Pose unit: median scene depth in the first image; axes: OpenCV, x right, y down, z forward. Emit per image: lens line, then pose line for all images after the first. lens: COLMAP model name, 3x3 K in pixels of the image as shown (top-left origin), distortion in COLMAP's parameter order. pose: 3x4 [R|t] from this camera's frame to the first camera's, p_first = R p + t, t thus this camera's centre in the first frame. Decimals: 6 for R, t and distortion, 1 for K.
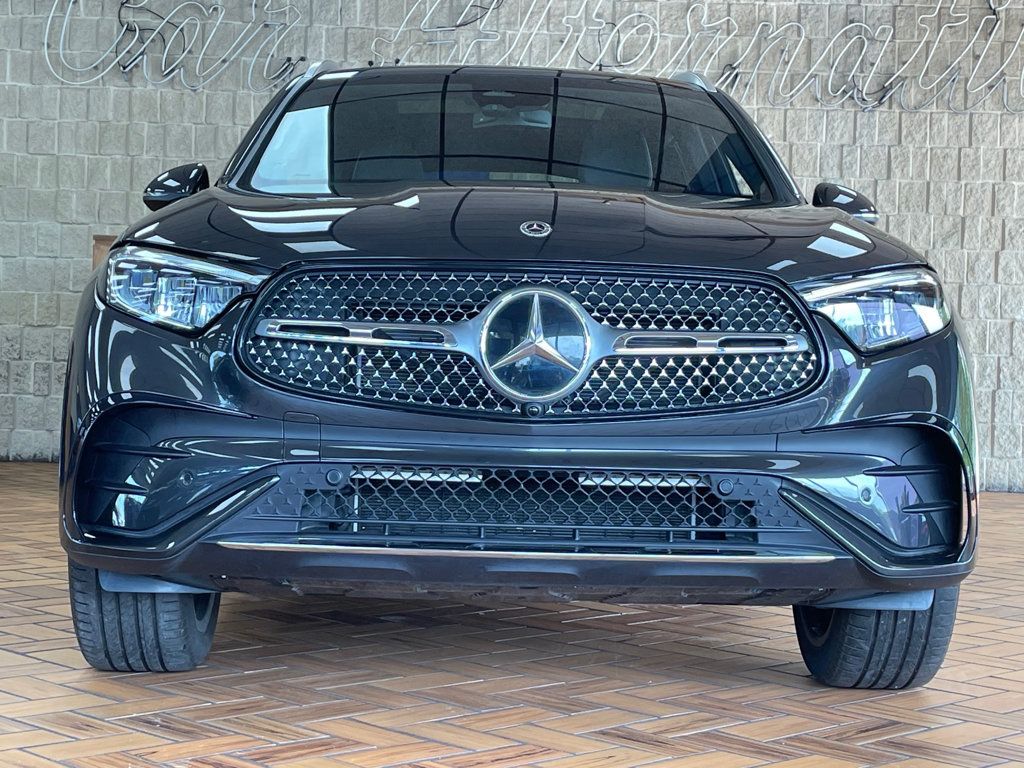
lens RADIAL K [[1827.0, 0, 512.0], [0, 1827.0, 384.0], [0, 0, 1]] dist [0.113859, 0.186631]
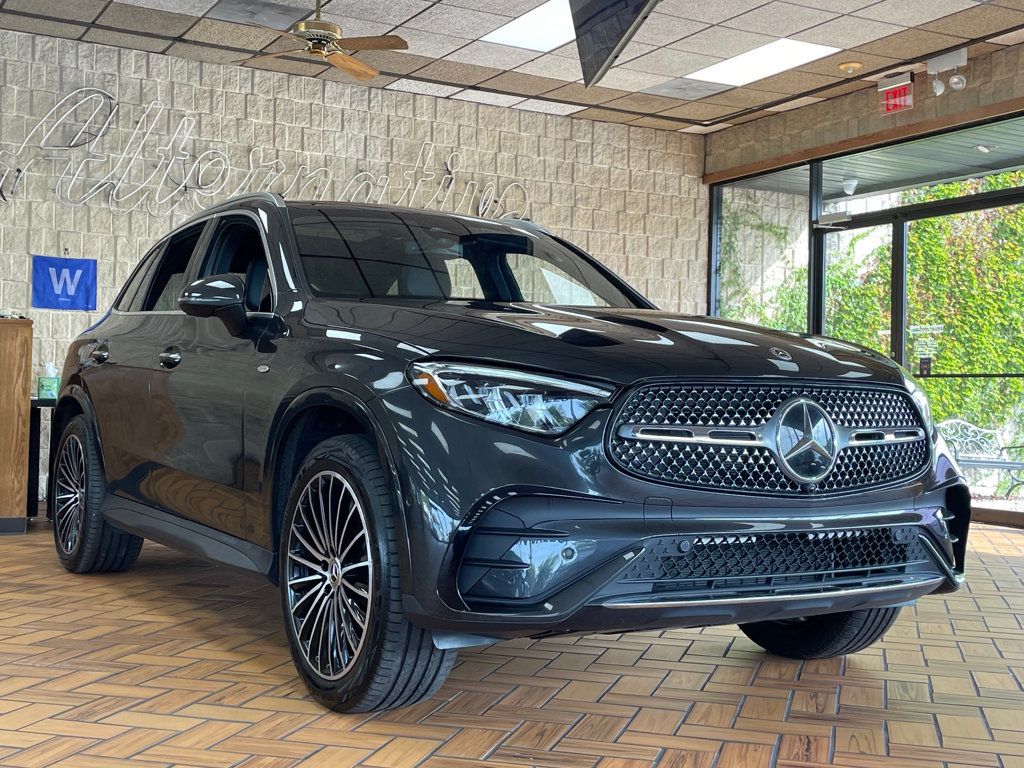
lens RADIAL K [[1267.2, 0, 512.0], [0, 1267.2, 384.0], [0, 0, 1]] dist [0.116666, -0.014875]
pose [[0.877749, -0.003267, 0.479109, -0.613779], [0.011710, 0.999824, -0.014635, -0.050443], [-0.478977, 0.018457, 0.877633, 0.263110]]
